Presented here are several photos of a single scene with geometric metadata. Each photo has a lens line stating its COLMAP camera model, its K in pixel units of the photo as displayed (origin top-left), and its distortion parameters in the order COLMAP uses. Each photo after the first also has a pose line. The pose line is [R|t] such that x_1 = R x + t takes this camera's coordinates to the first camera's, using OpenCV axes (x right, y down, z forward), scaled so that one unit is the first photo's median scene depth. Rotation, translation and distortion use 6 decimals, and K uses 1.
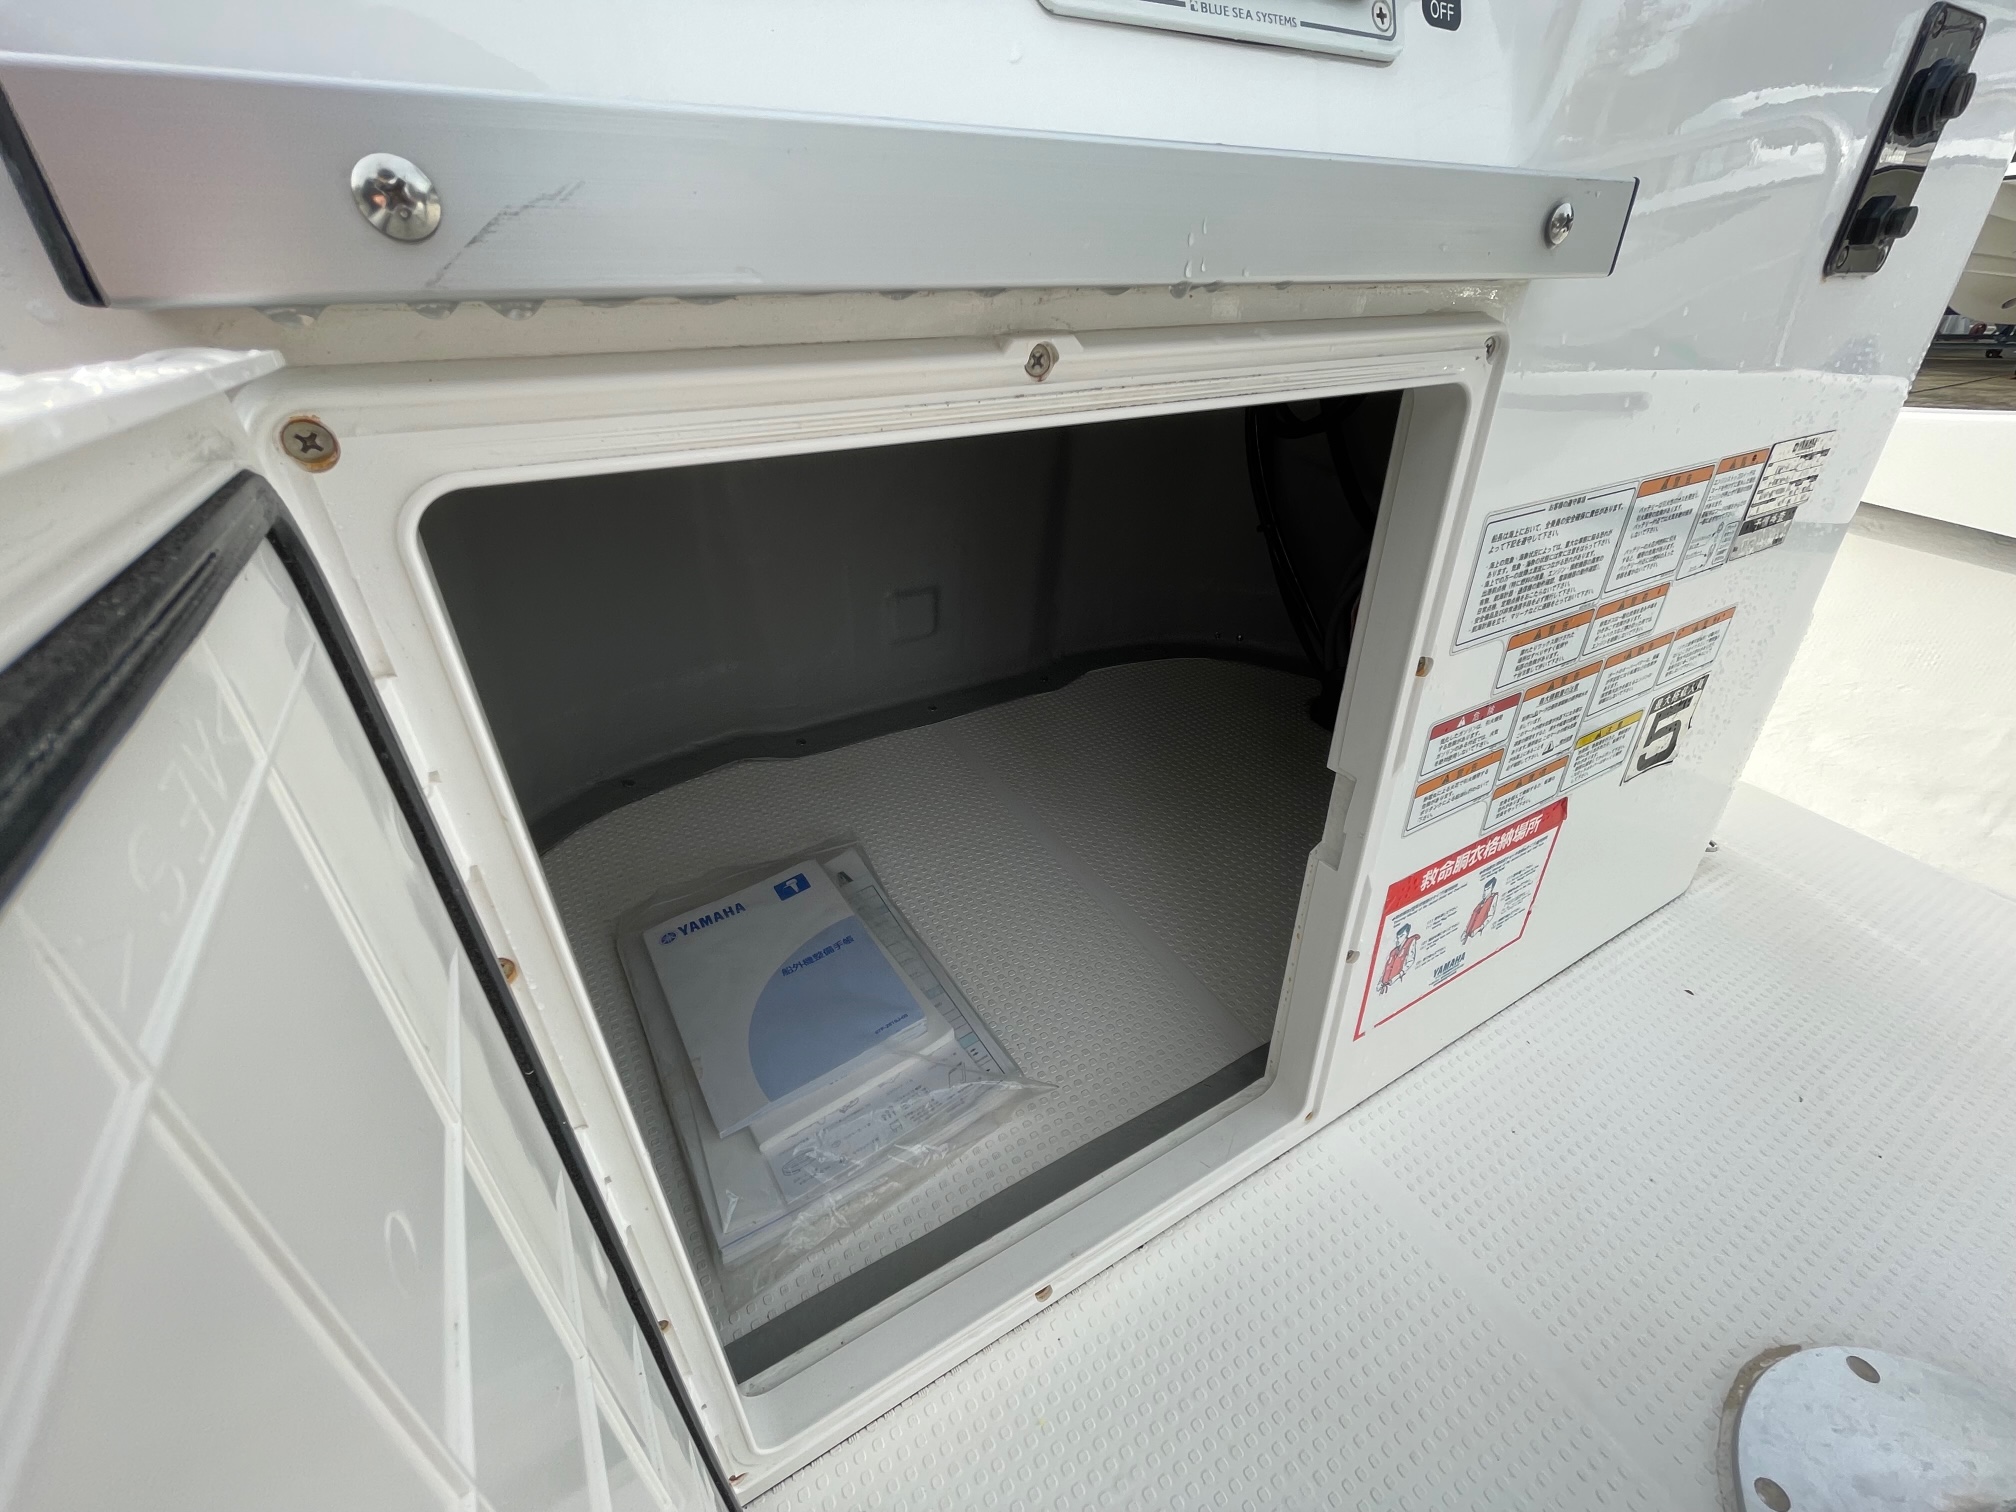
lens RADIAL K [[816.8, 0, 1009.5], [0, 816.8, 749.6], [0, 0, 1]] dist [-0.003304, 0.000099]
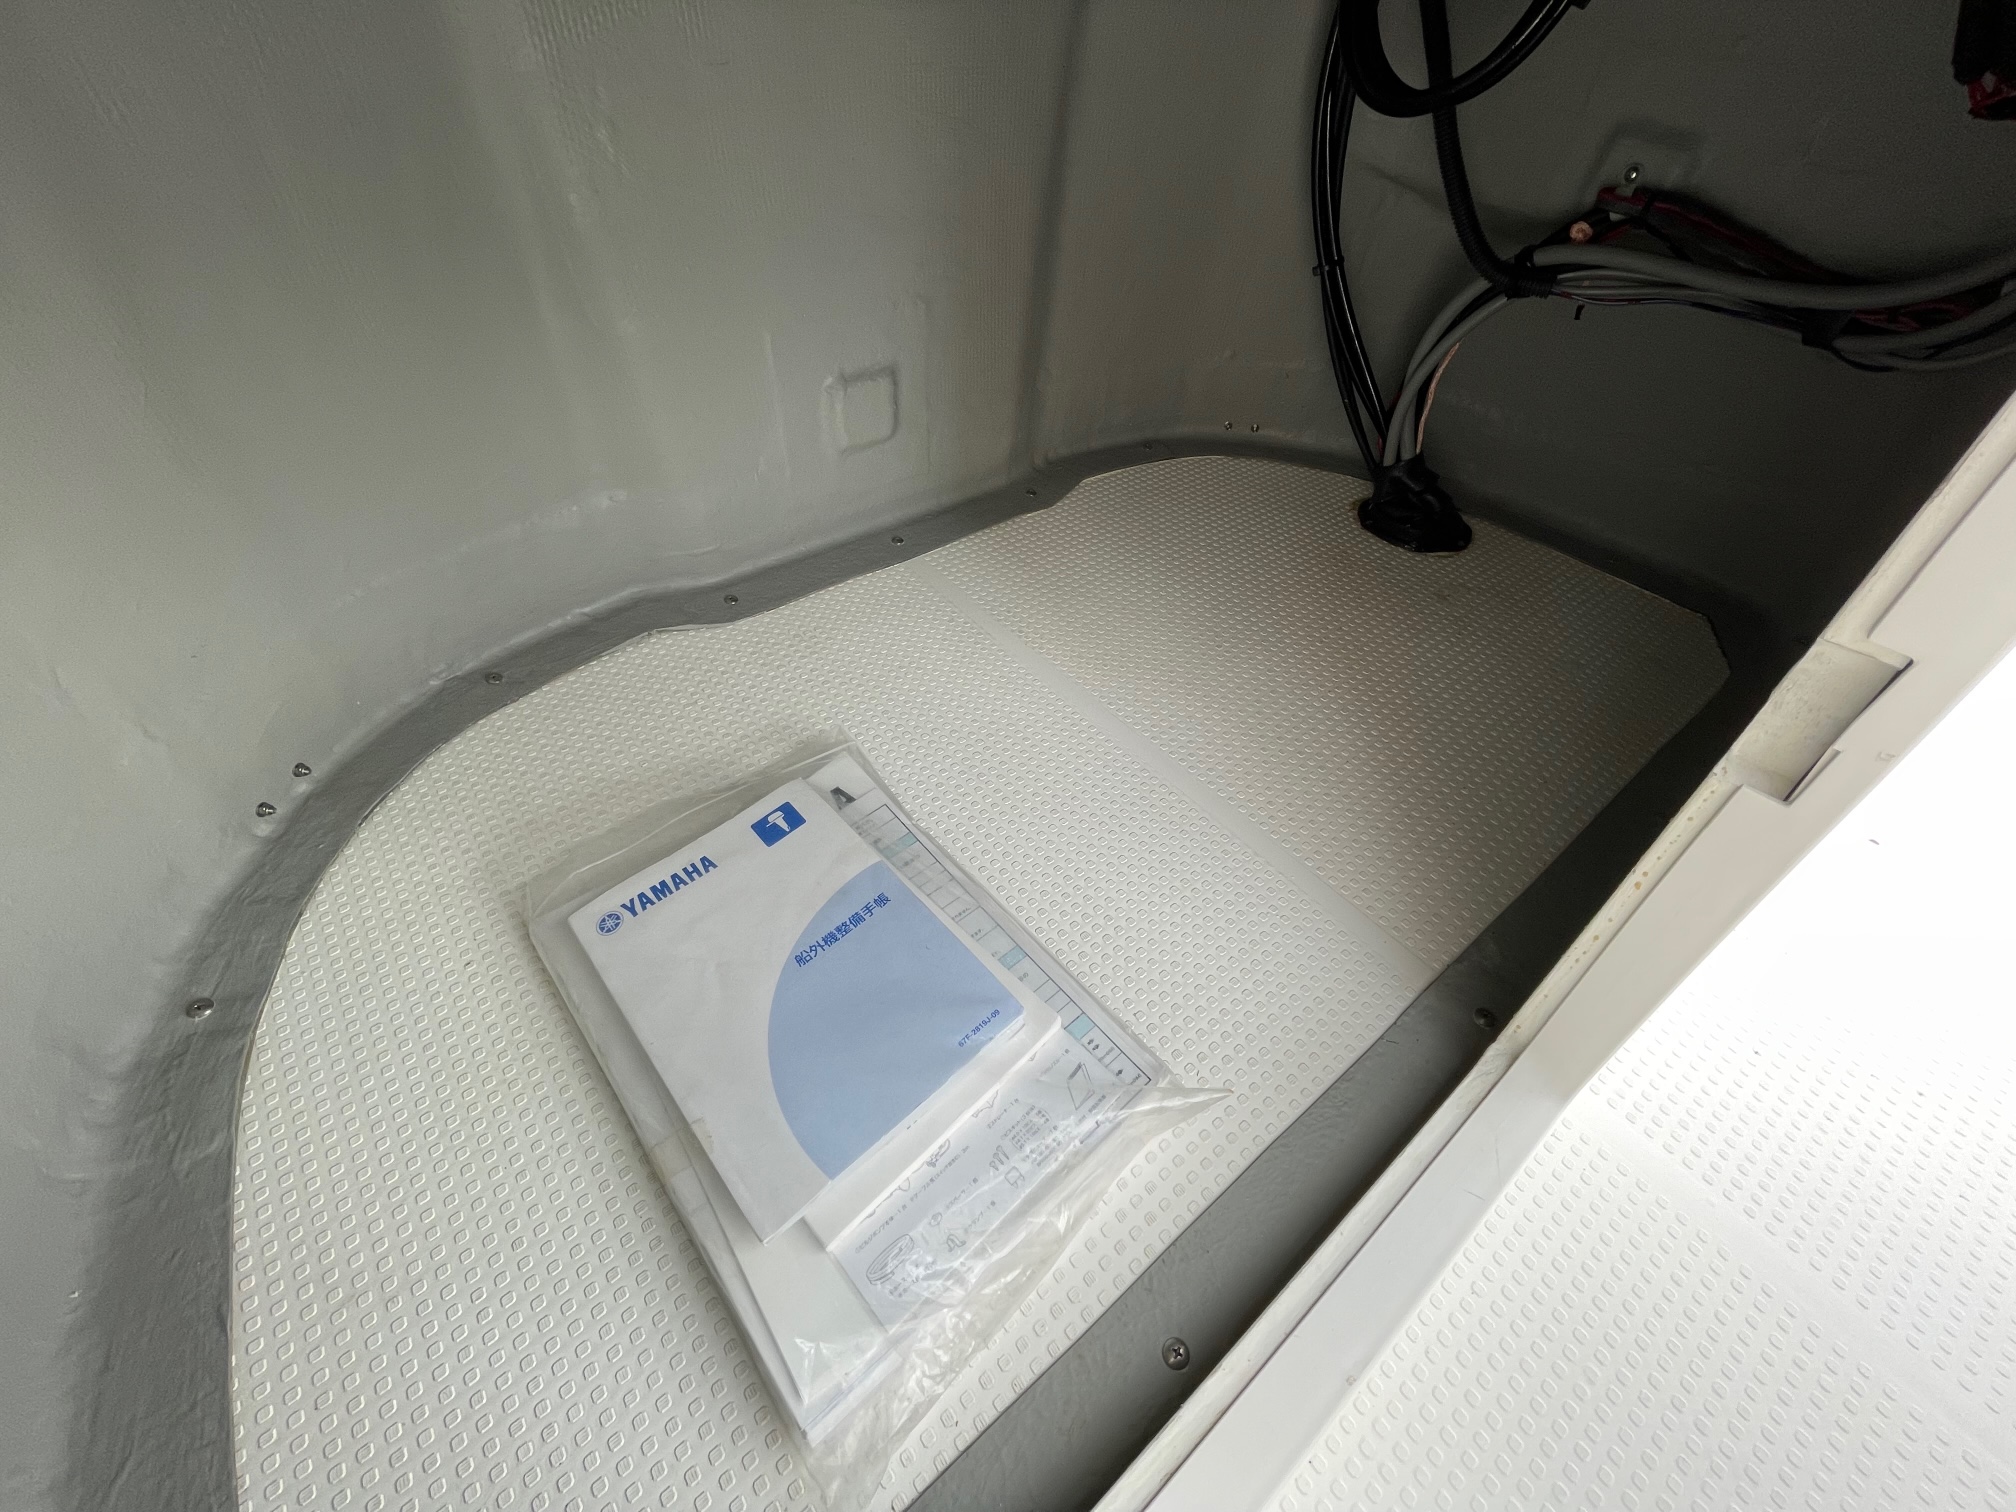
lens RADIAL K [[816.8, 0, 1009.5], [0, 816.8, 749.6], [0, 0, 1]] dist [-0.003304, 0.000099]
pose [[0.988577, -0.087854, 0.122464, -0.155384], [0.058485, 0.972478, 0.225535, -0.040927], [-0.138908, -0.215796, 0.966507, 0.320744]]
